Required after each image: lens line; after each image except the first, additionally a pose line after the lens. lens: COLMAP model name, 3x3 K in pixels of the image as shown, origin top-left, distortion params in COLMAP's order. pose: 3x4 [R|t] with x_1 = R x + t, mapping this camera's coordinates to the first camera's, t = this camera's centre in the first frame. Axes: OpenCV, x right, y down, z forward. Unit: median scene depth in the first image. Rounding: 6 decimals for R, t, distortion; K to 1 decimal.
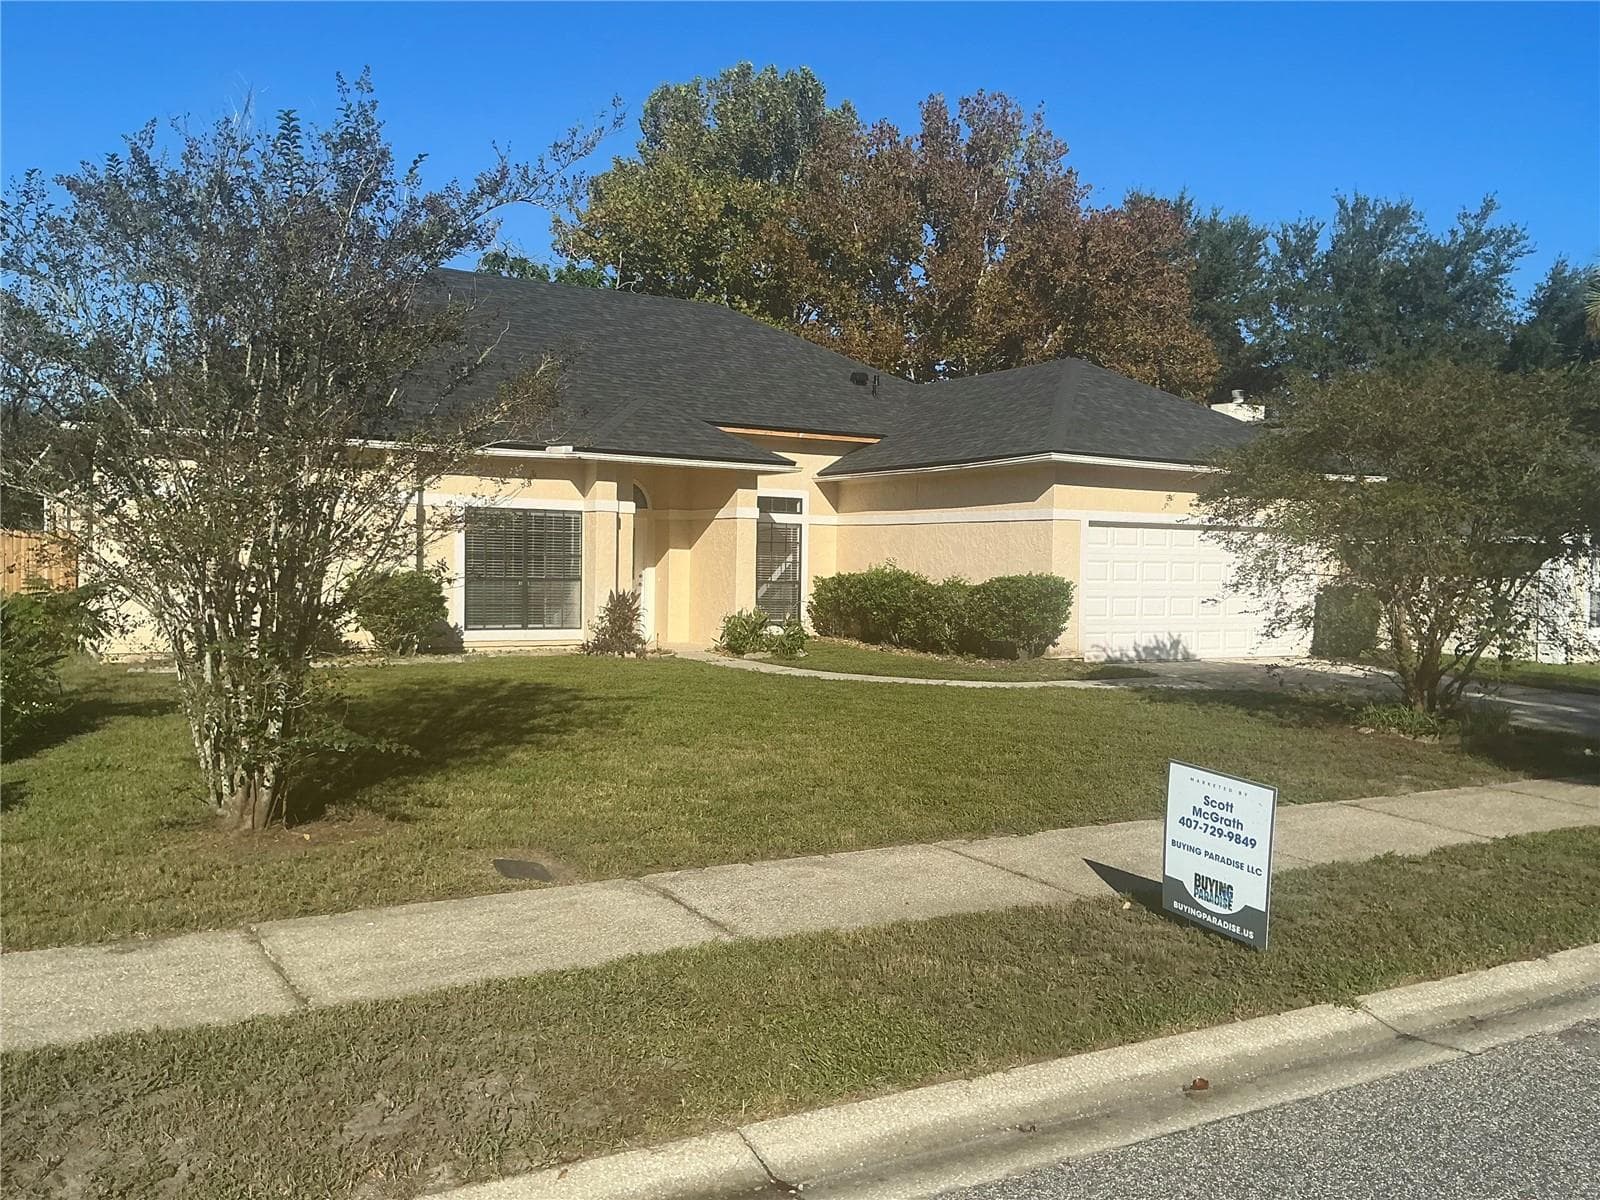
lens RADIAL K [[1376.4, 0, 800.0], [0, 1376.4, 600.0], [0, 0, 1]] dist [0.169290, -0.360904]
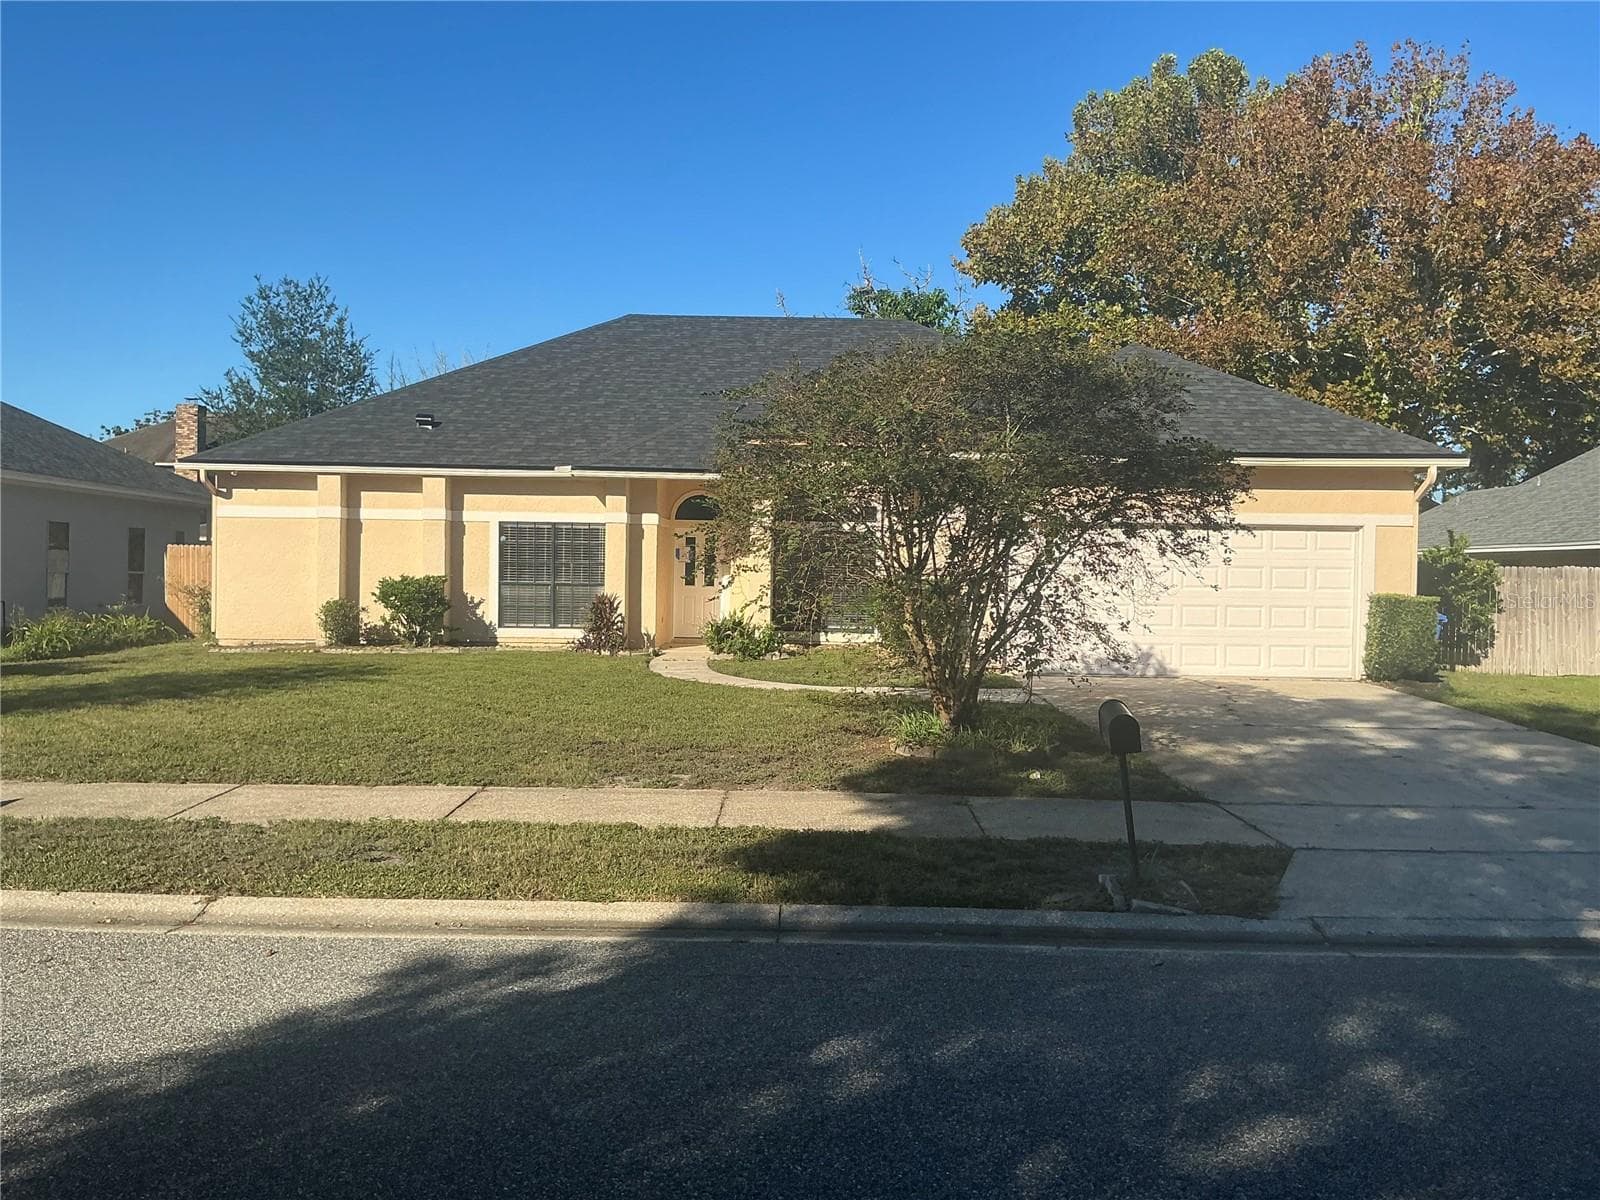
lens RADIAL K [[1372.3, 0, 800.0], [0, 1372.3, 600.0], [0, 0, 1]] dist [0.172300, -0.370188]
pose [[0.858762, 0.005108, -0.512349, 0.517330], [-0.013838, 0.999817, -0.013227, 0.009555], [0.512187, 0.018449, 0.858676, 0.122606]]
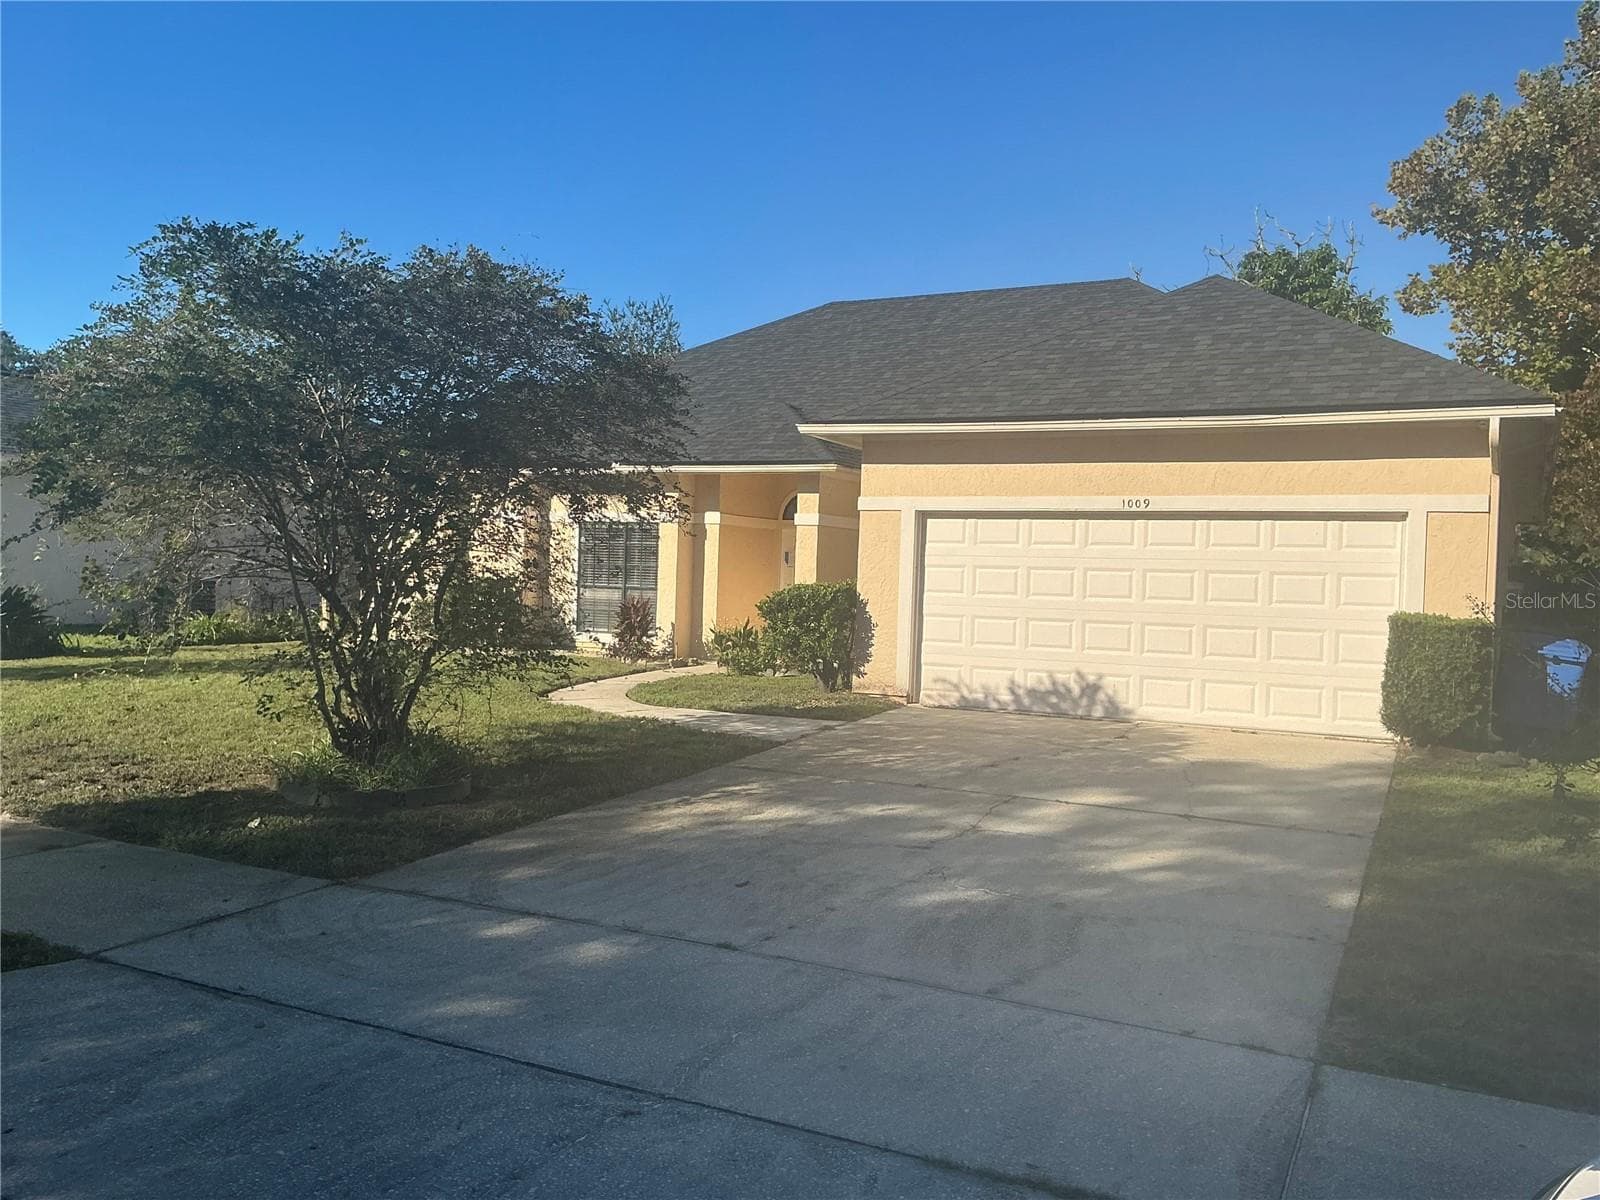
lens RADIAL K [[1376.4, 0, 800.0], [0, 1376.4, 600.0], [0, 0, 1]] dist [0.169290, -0.360904]
pose [[0.522427, 0.011442, -0.852607, 0.738283], [-0.043395, 0.998971, -0.013184, 0.003165], [0.851579, 0.043886, 0.522386, 0.516563]]
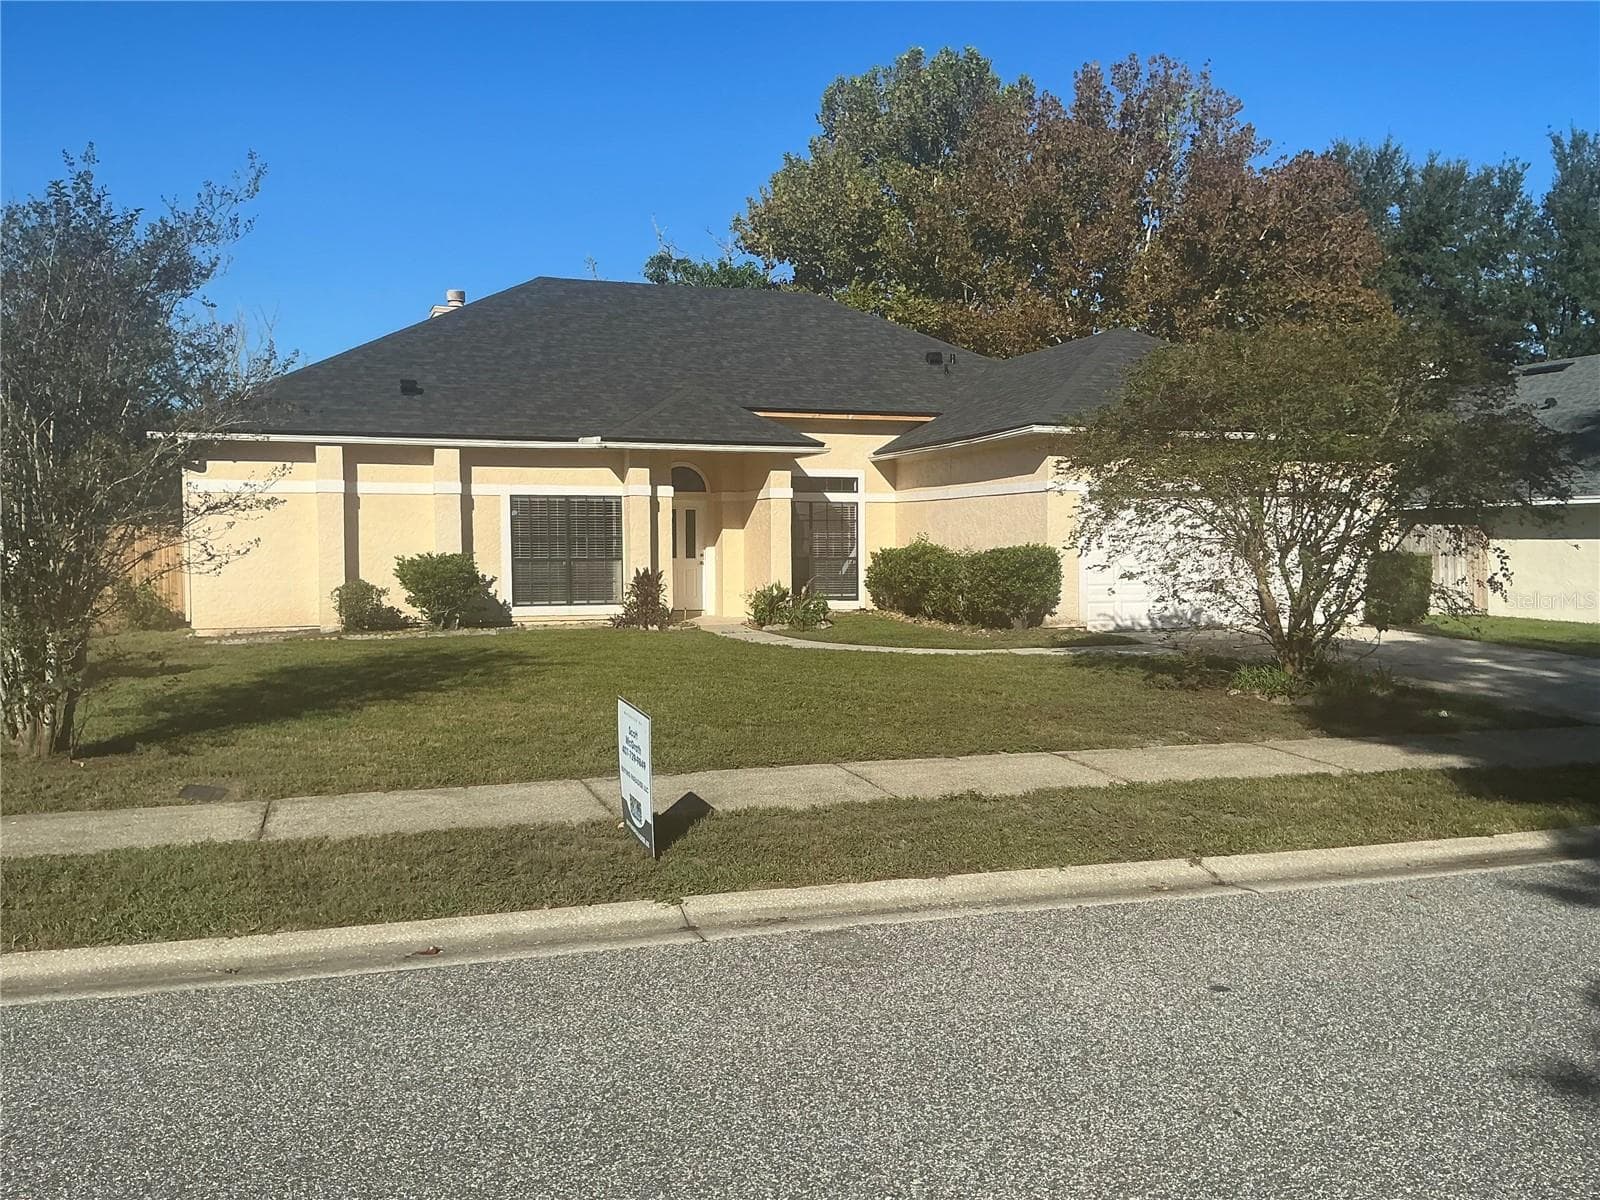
lens RADIAL K [[1372.3, 0, 800.0], [0, 1372.3, 600.0], [0, 0, 1]] dist [0.172300, -0.370188]
pose [[0.976278, -0.012583, -0.216154, 0.201261], [0.015293, 0.999824, 0.010867, 0.007415], [0.215979, -0.013915, 0.976299, -0.025553]]
